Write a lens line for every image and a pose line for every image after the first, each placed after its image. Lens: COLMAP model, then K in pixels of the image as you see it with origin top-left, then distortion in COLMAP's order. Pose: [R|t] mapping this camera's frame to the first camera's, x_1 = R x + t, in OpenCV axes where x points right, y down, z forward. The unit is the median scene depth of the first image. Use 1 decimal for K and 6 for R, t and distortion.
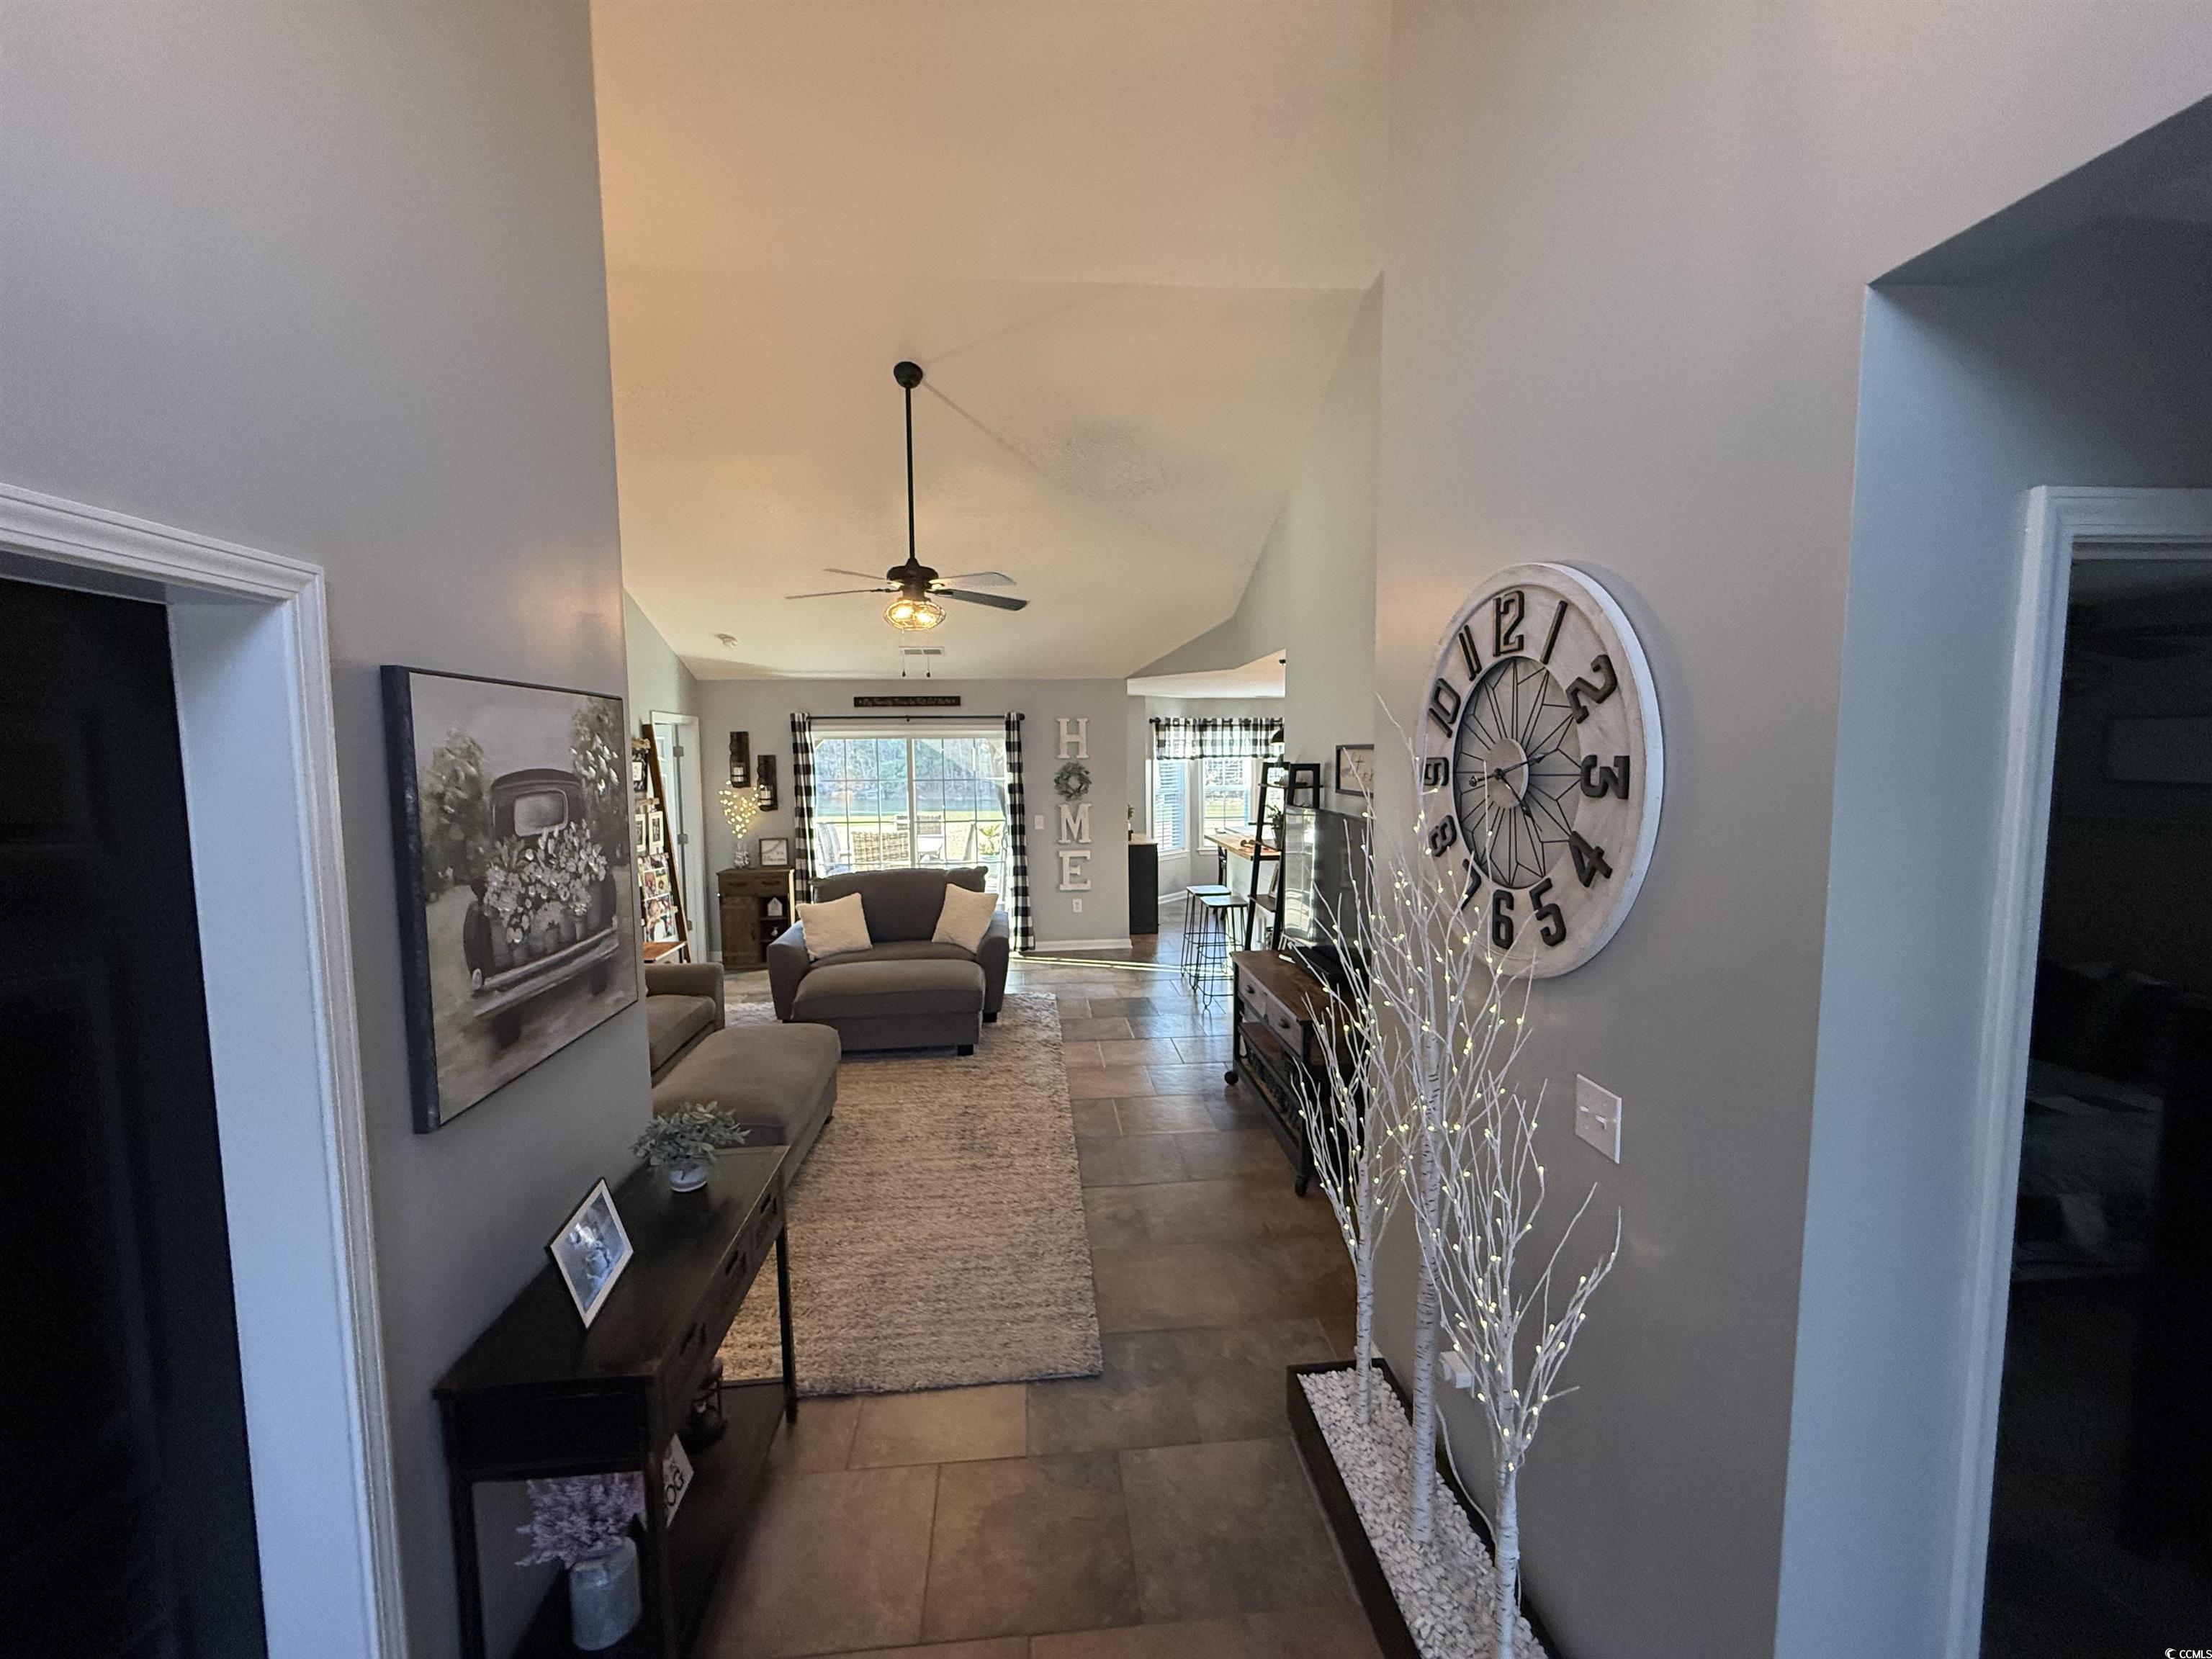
lens RADIAL K [[880.8, 0, 1098.5], [0, 880.8, 831.9], [0, 0, 1]] dist [0.001004, 0.000024]
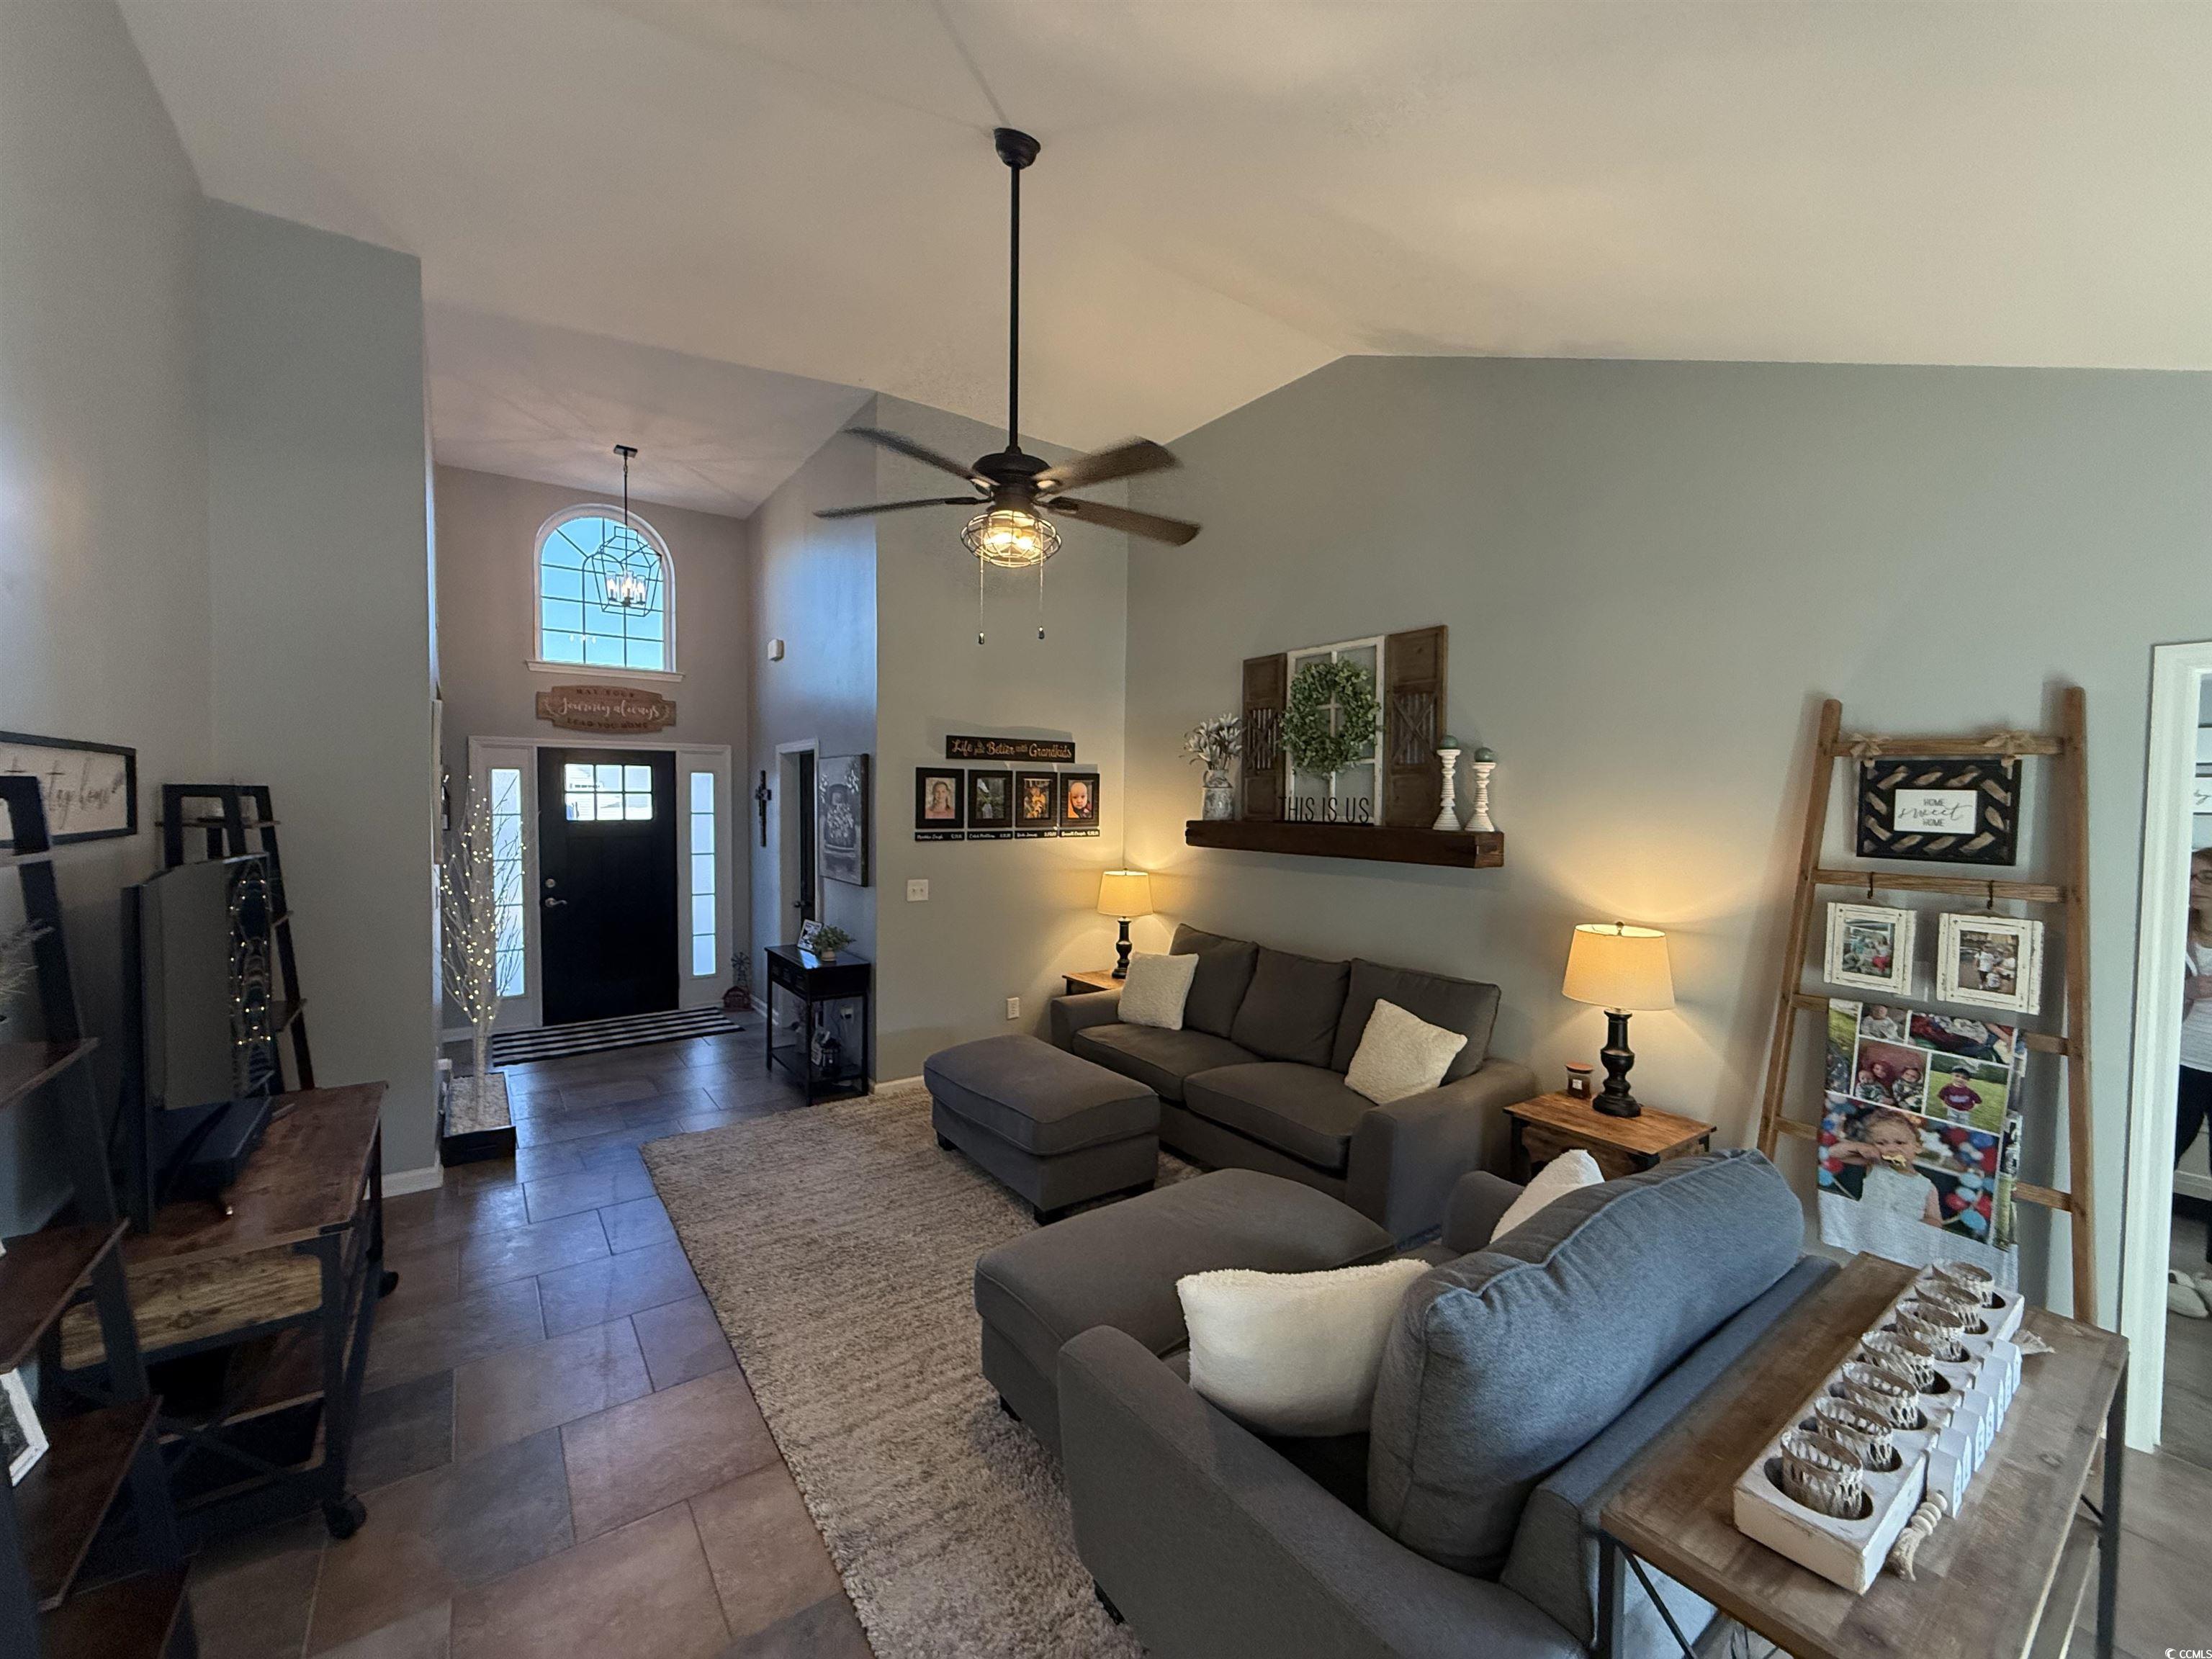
lens RADIAL K [[880.8, 0, 1099.3], [0, 880.8, 829.1], [0, 0, 1]] dist [0.001004, 0.000024]
pose [[-0.861328, 0.018701, -0.507705, 0.031051], [-0.047932, 0.991874, 0.117853, -0.075745], [0.505783, 0.125846, -0.853432, 0.967453]]
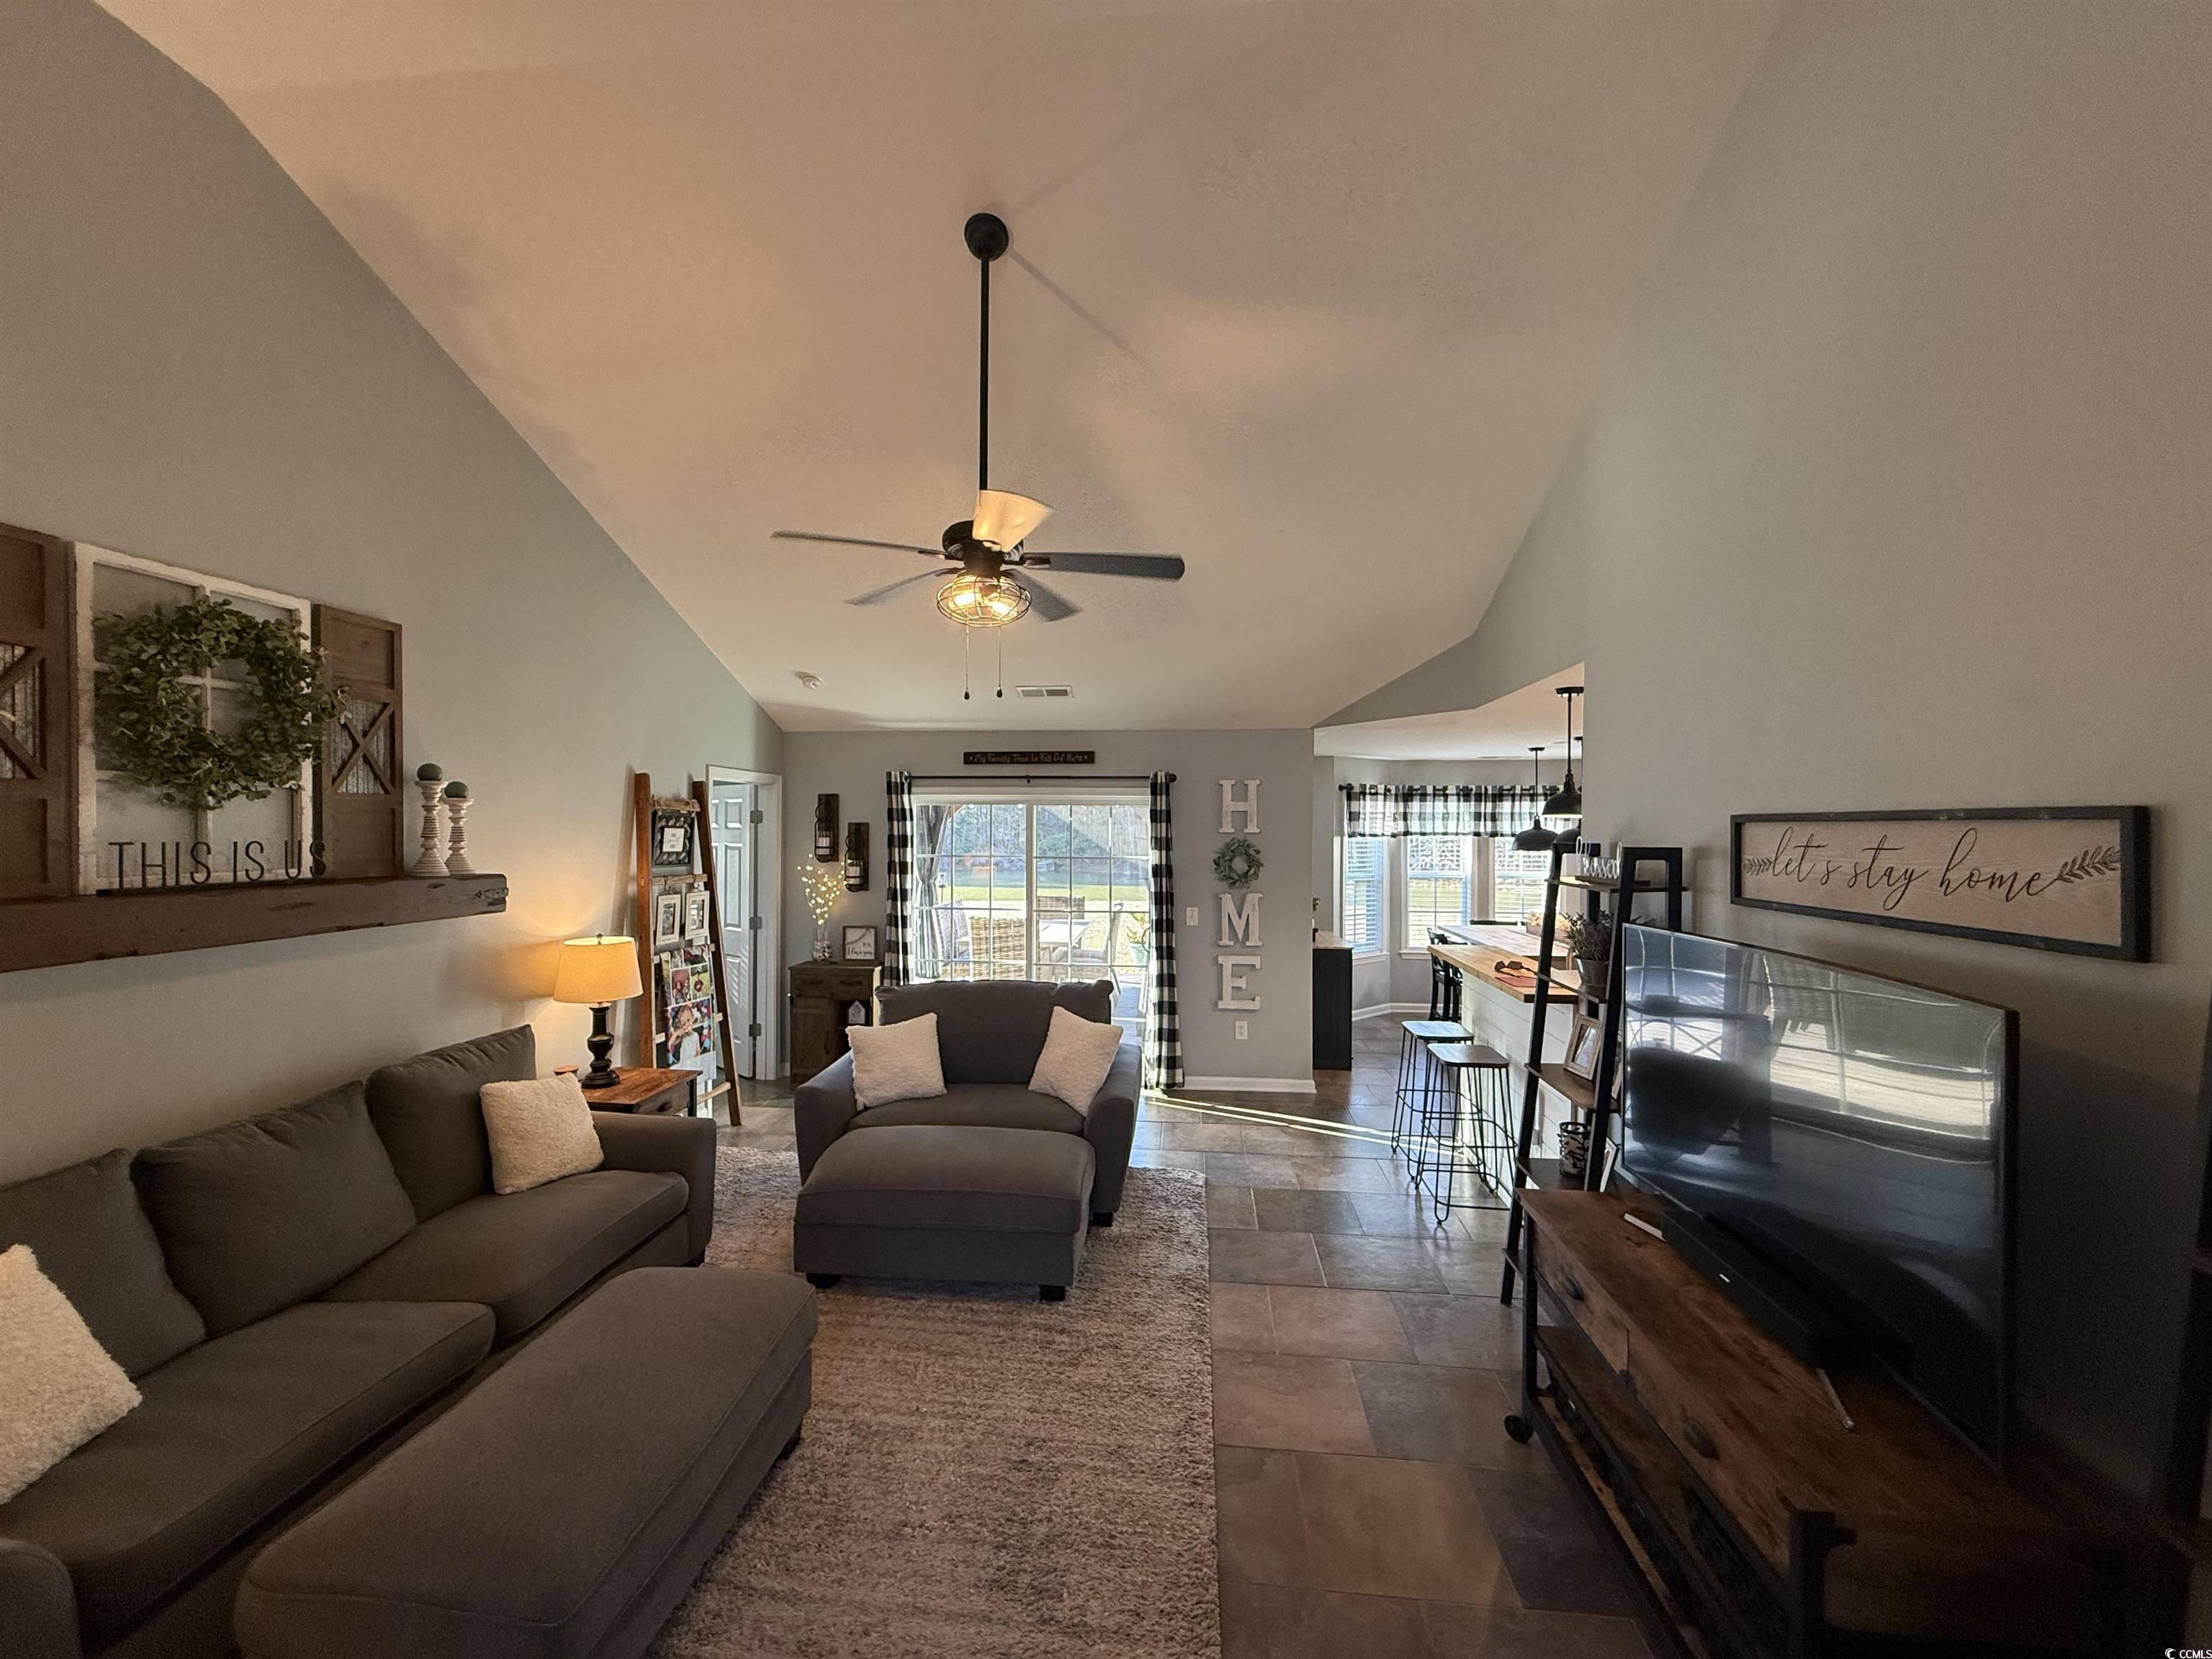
lens RADIAL K [[880.8, 0, 1101.8], [0, 880.8, 827.9], [0, 0, 1]] dist [0.001004, 0.000024]
pose [[0.981749, 0.015109, -0.189581, -0.001628], [-0.031996, 0.995753, -0.086332, -0.019832], [0.187472, 0.090822, 0.978062, 0.251906]]
